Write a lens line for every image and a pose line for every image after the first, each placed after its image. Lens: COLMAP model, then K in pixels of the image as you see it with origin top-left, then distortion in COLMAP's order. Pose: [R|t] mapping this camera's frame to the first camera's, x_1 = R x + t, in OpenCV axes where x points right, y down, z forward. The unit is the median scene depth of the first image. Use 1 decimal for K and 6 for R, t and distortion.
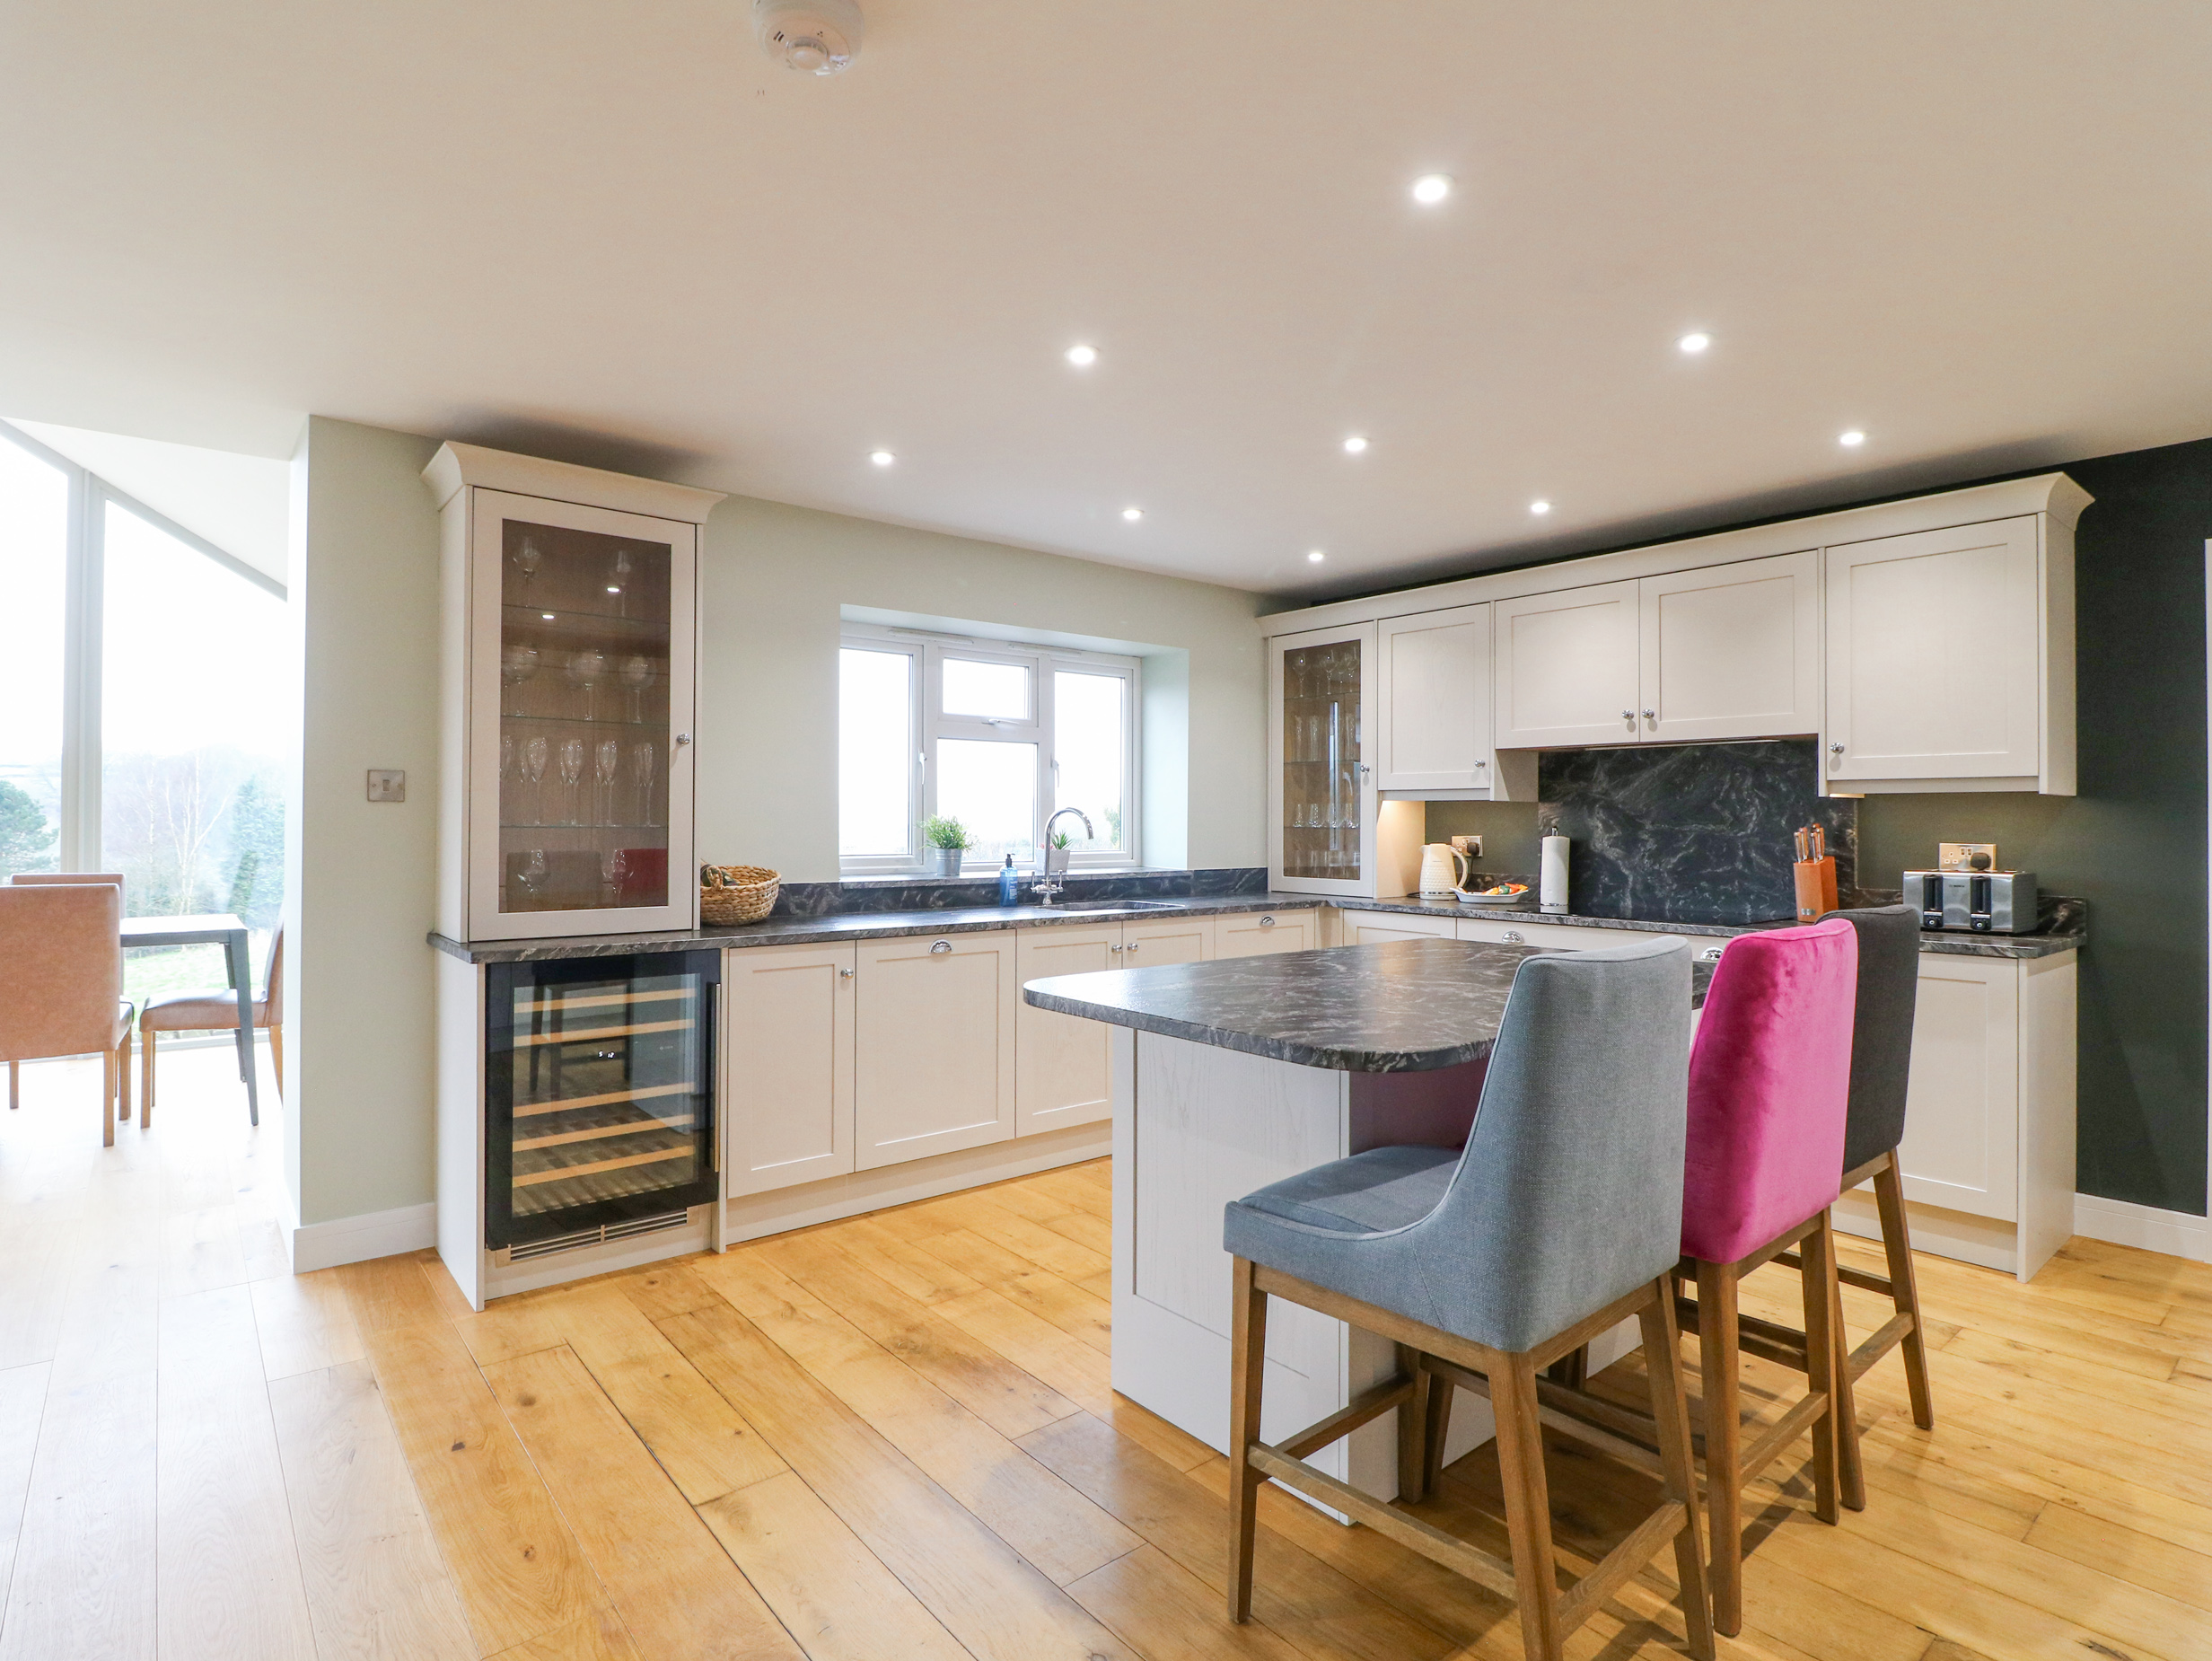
lens RADIAL K [[1140.6, 0, 1104.7], [0, 1140.6, 801.9], [0, 0, 1]] dist [-0.000594, -0.014677]
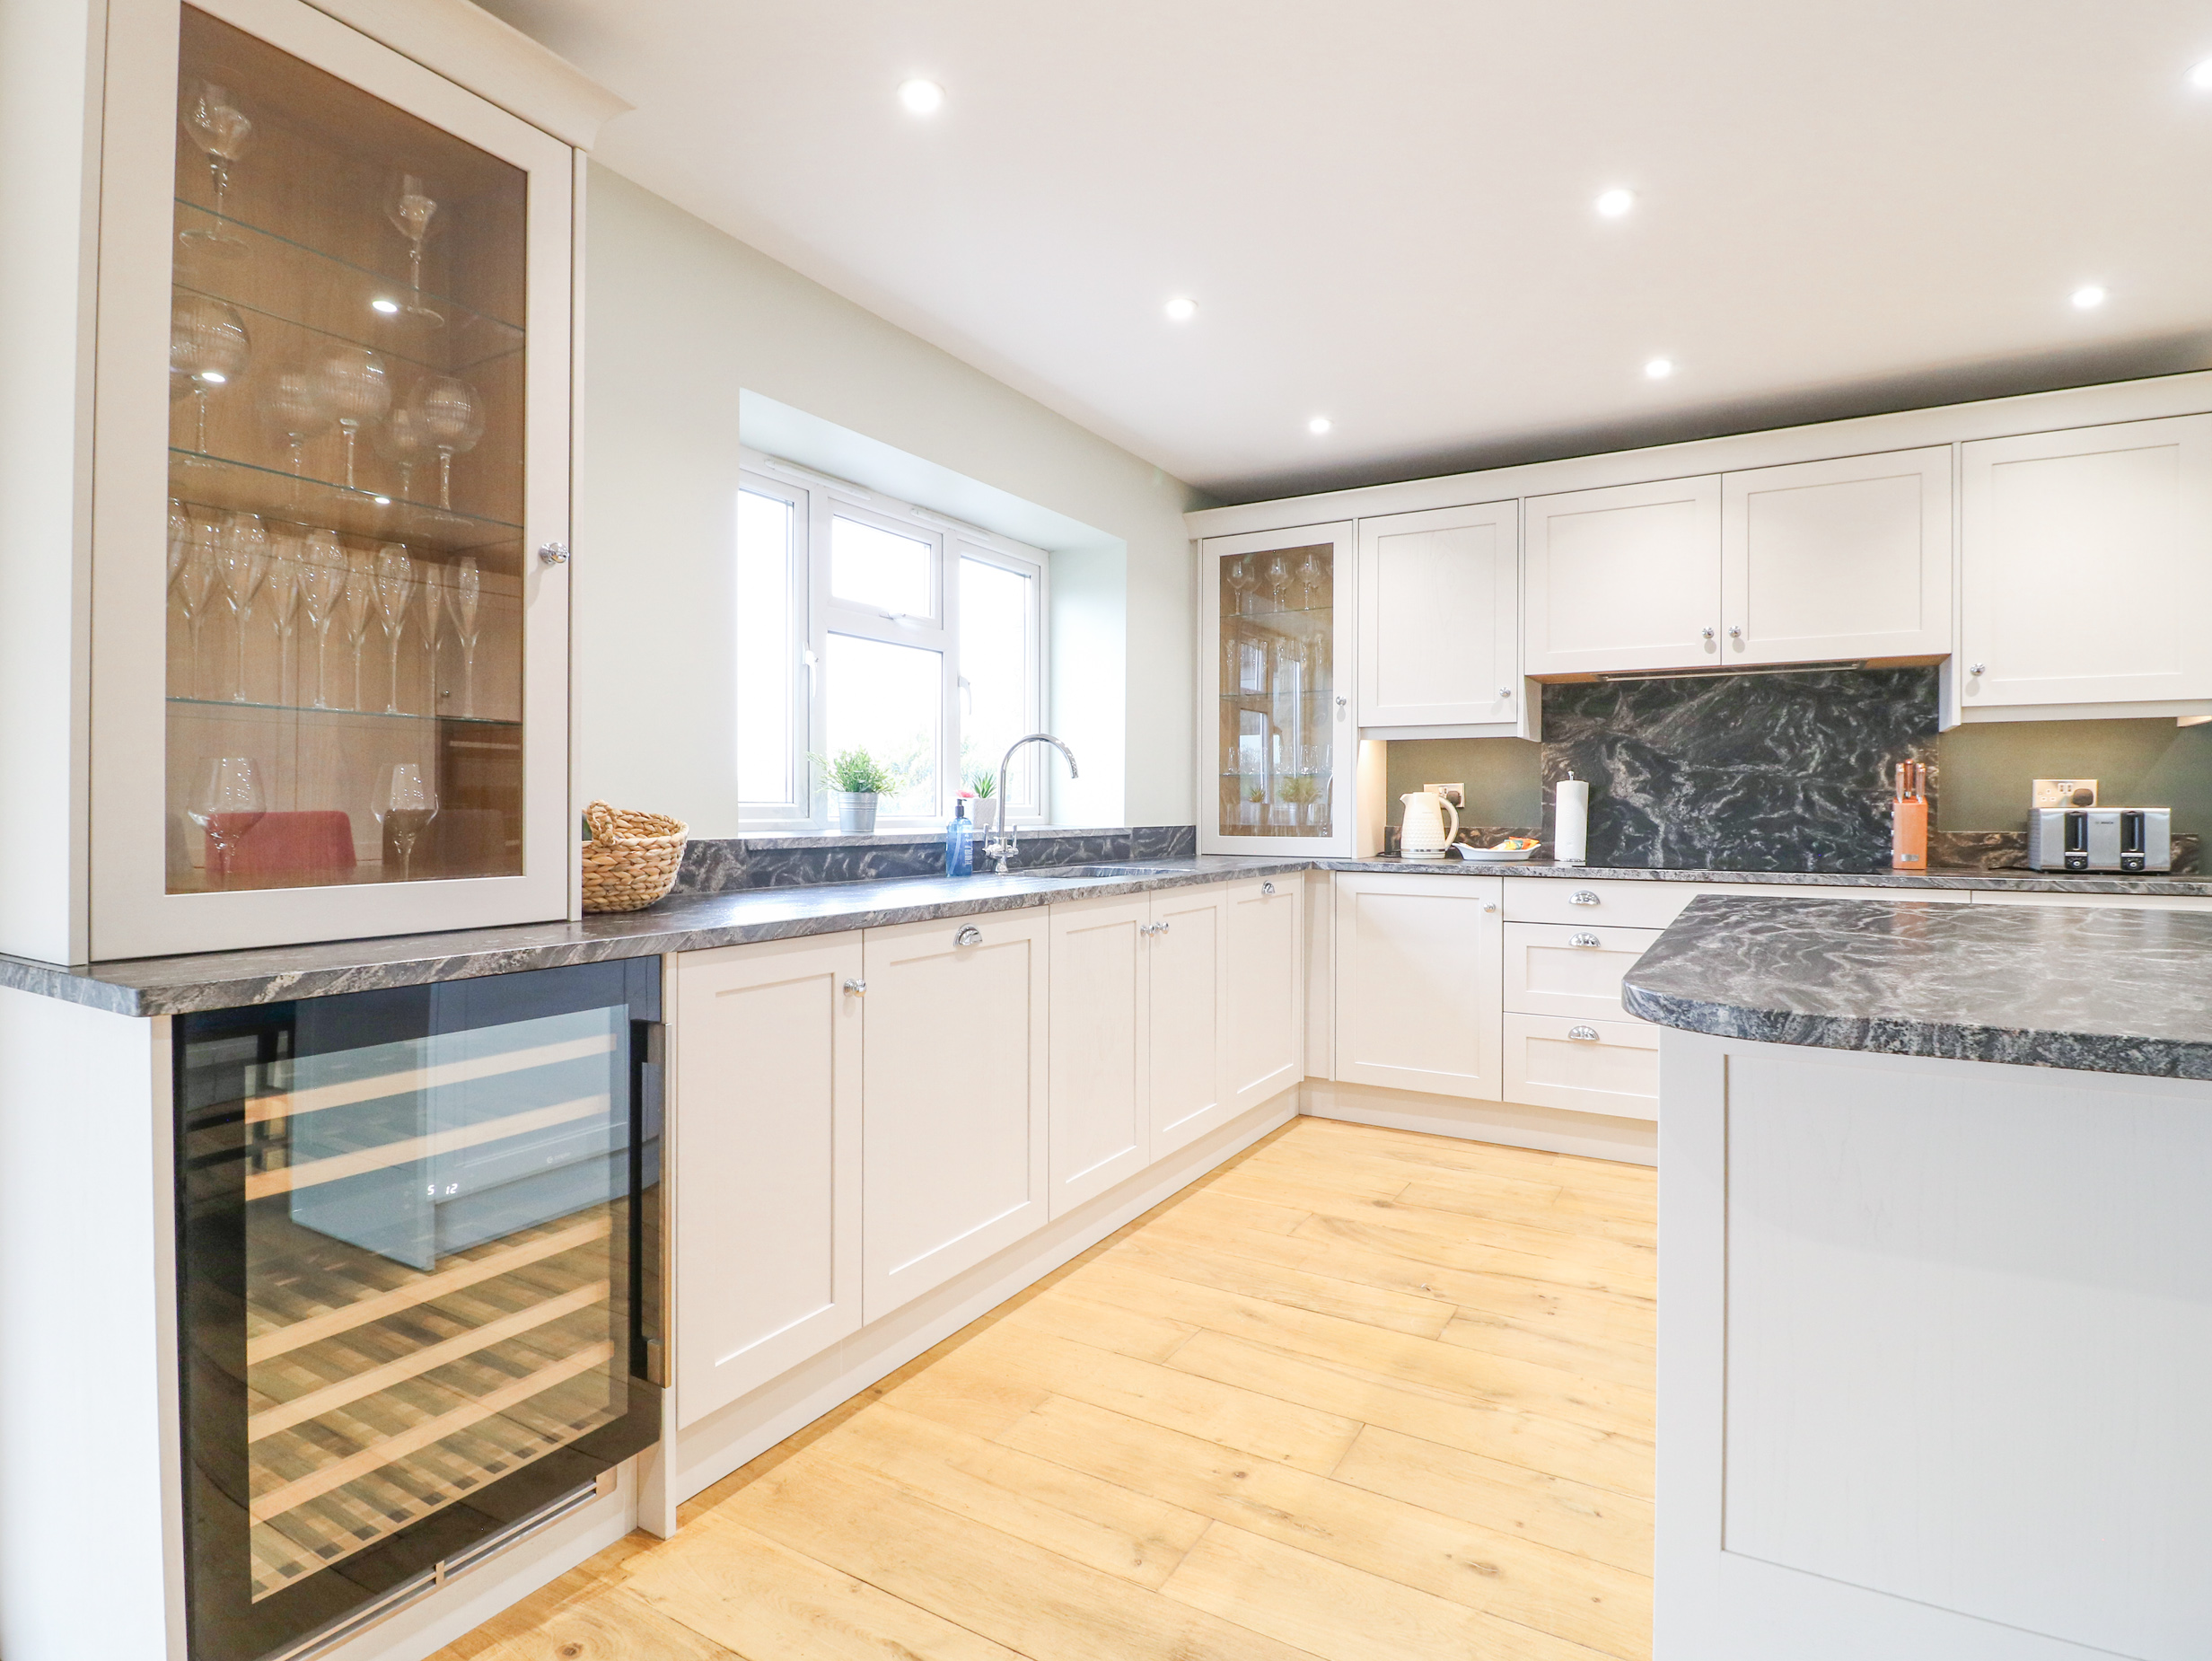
lens RADIAL K [[1140.6, 0, 1104.7], [0, 1140.6, 801.9], [0, 0, 1]] dist [-0.000594, -0.014677]
pose [[0.940996, -0.000219, 0.338418, -0.241269], [-0.004360, 0.999909, 0.012770, 0.039106], [-0.338390, -0.013492, 0.940909, 0.333860]]
